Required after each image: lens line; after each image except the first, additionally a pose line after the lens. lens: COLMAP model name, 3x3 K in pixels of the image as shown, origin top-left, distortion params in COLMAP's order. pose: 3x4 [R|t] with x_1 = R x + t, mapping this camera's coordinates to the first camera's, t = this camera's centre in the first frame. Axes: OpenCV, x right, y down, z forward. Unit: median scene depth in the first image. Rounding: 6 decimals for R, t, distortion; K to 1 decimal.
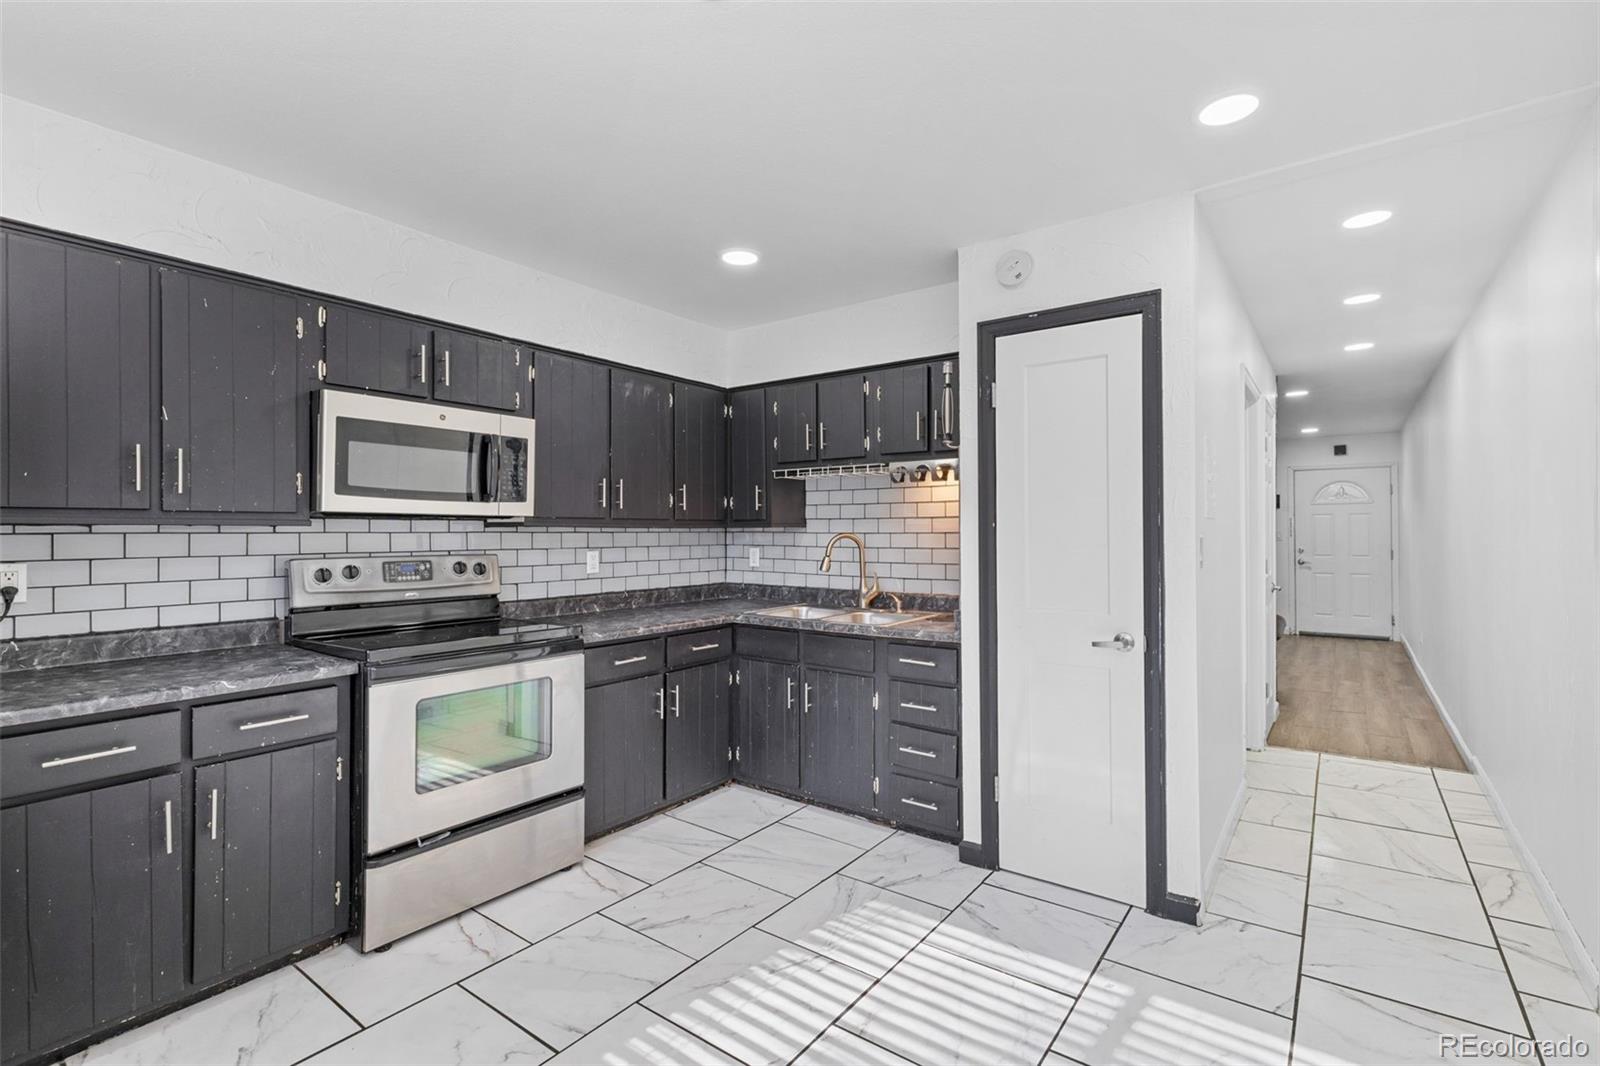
lens RADIAL K [[711.6, 0, 835.0], [0, 711.6, 527.7], [0, 0, 1]] dist [0.000686, -0.000300]
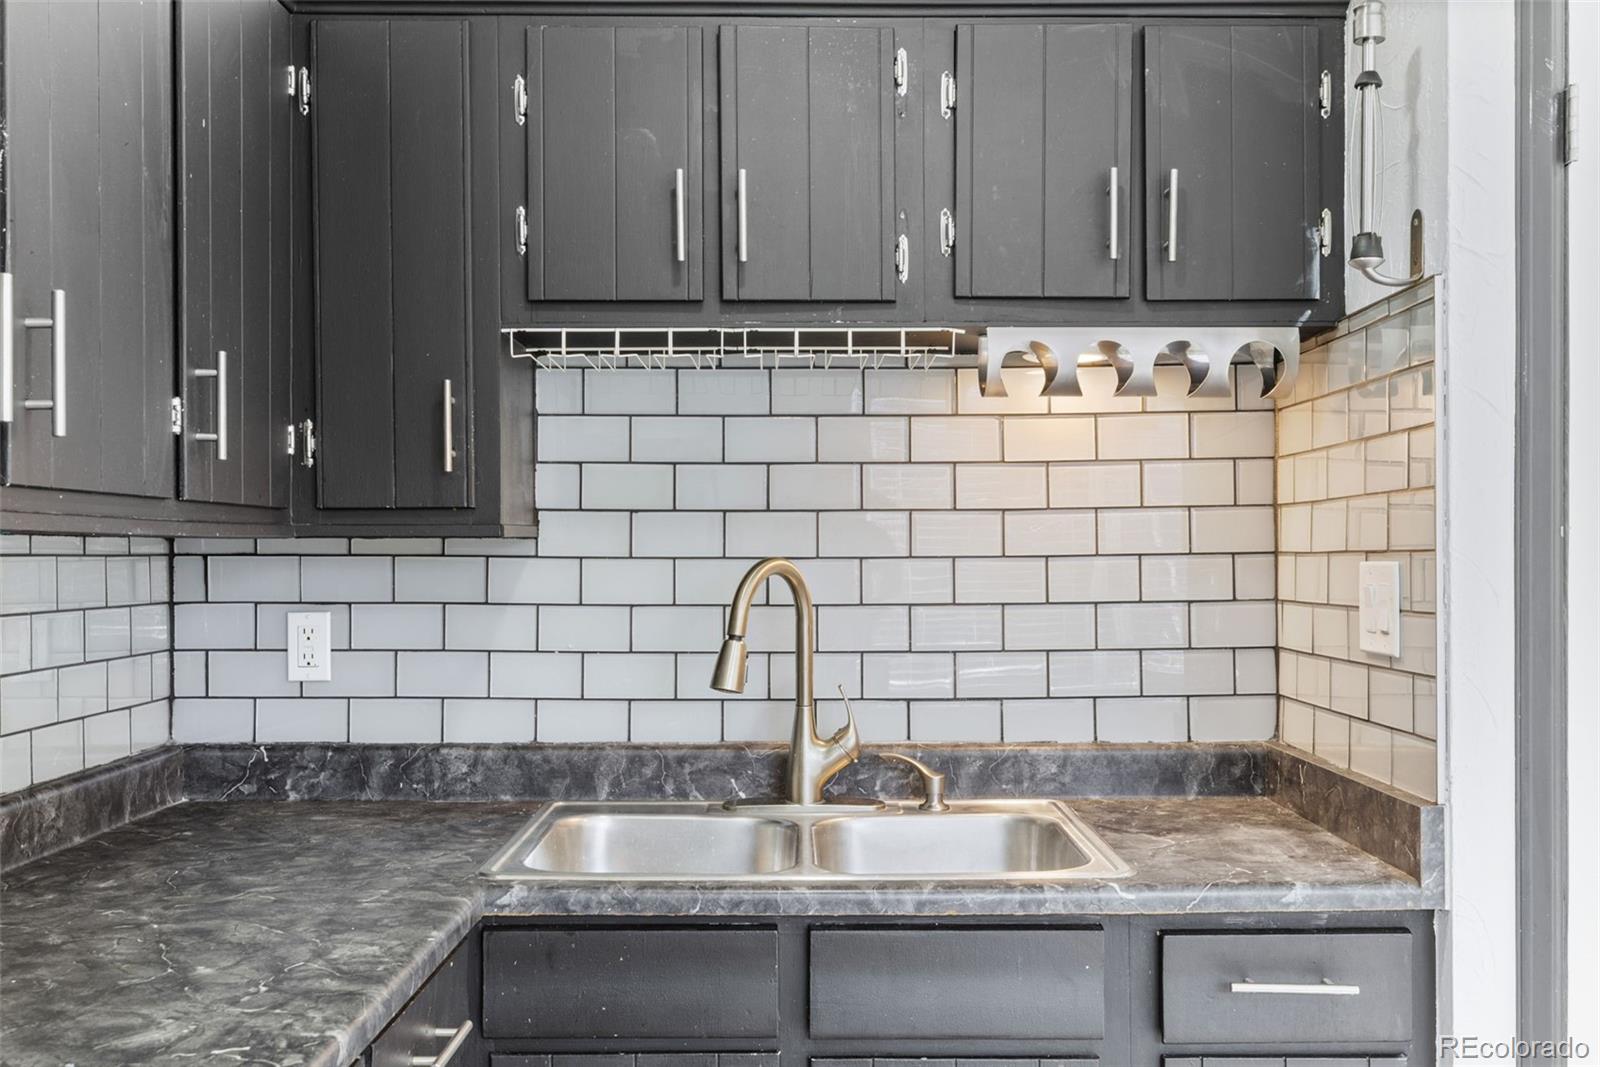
lens RADIAL K [[1523.5, 0, 798.6], [0, 1523.5, 563.1], [0, 0, 1]] dist [0.003626, -0.001486]
pose [[0.821302, -0.003807, 0.570482, -0.414878], [-0.003199, 0.999931, 0.011279, 0.003011], [-0.570485, -0.011089, 0.821233, 0.579914]]
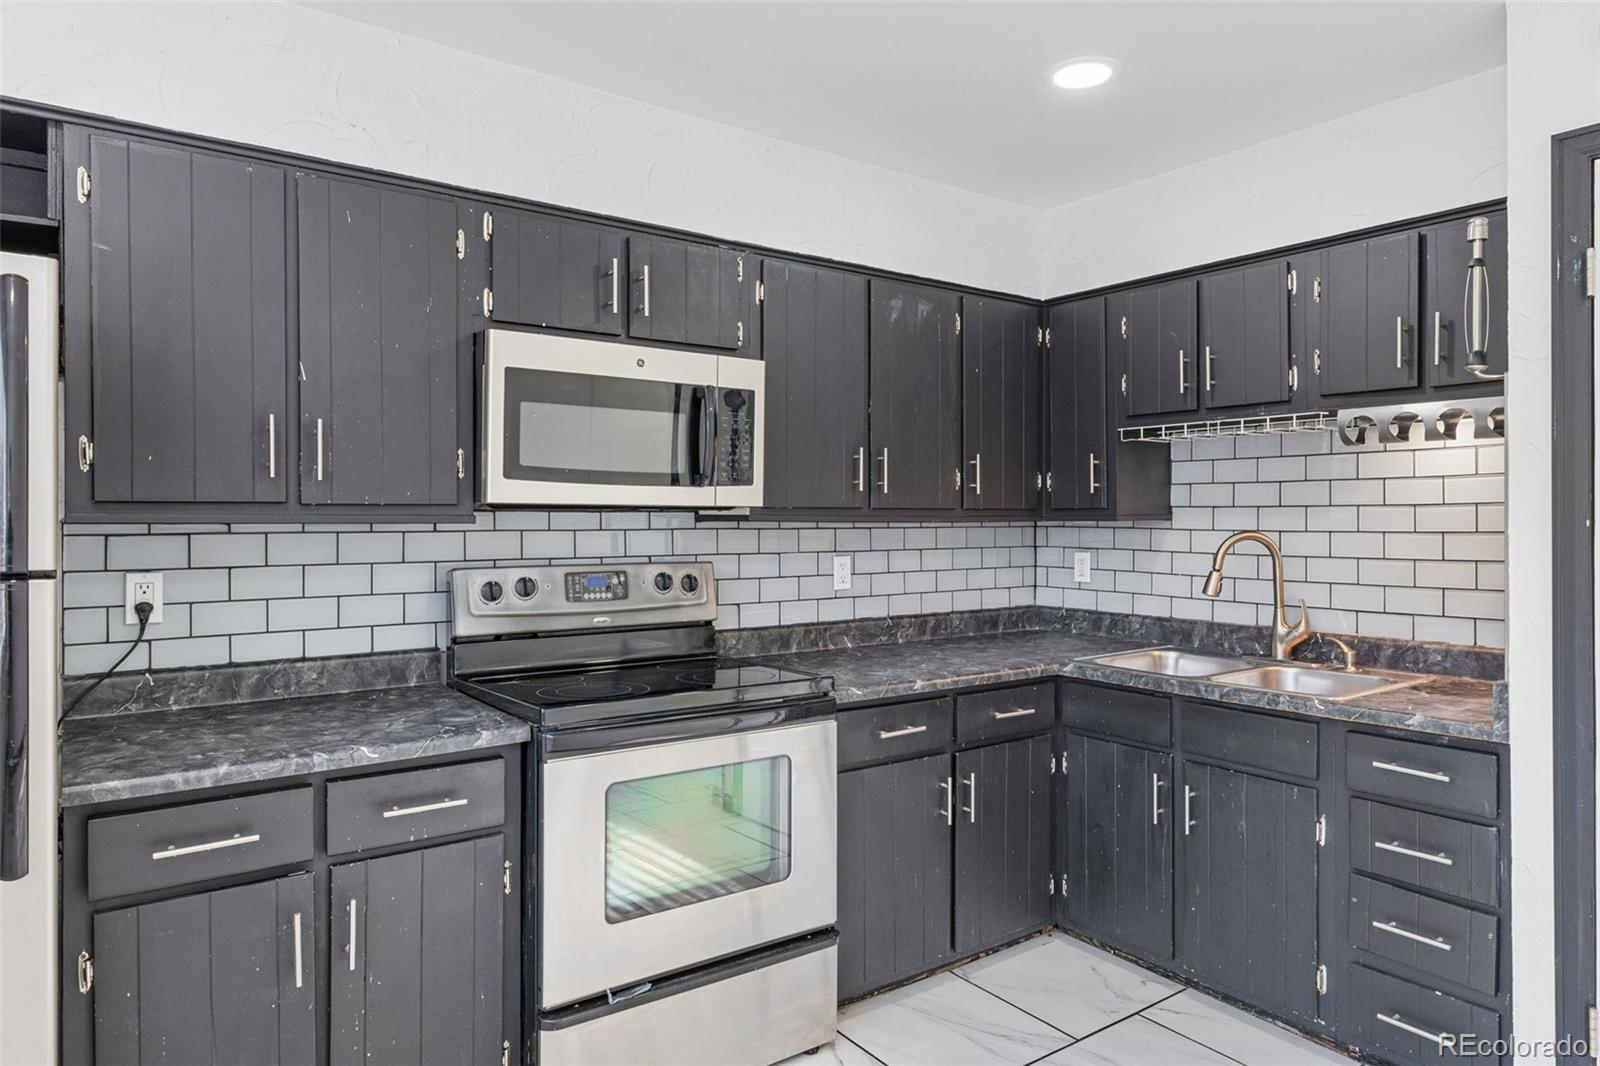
lens RADIAL K [[1003.7, 0, 834.3], [0, 1003.7, 520.9], [0, 0, 1]] dist [0.002319, 0.001187]
pose [[0.950691, 0.003399, -0.310120, -0.065833], [-0.000441, 0.999954, 0.009608, -0.011171], [0.310139, -0.008997, 0.950649, 0.122641]]
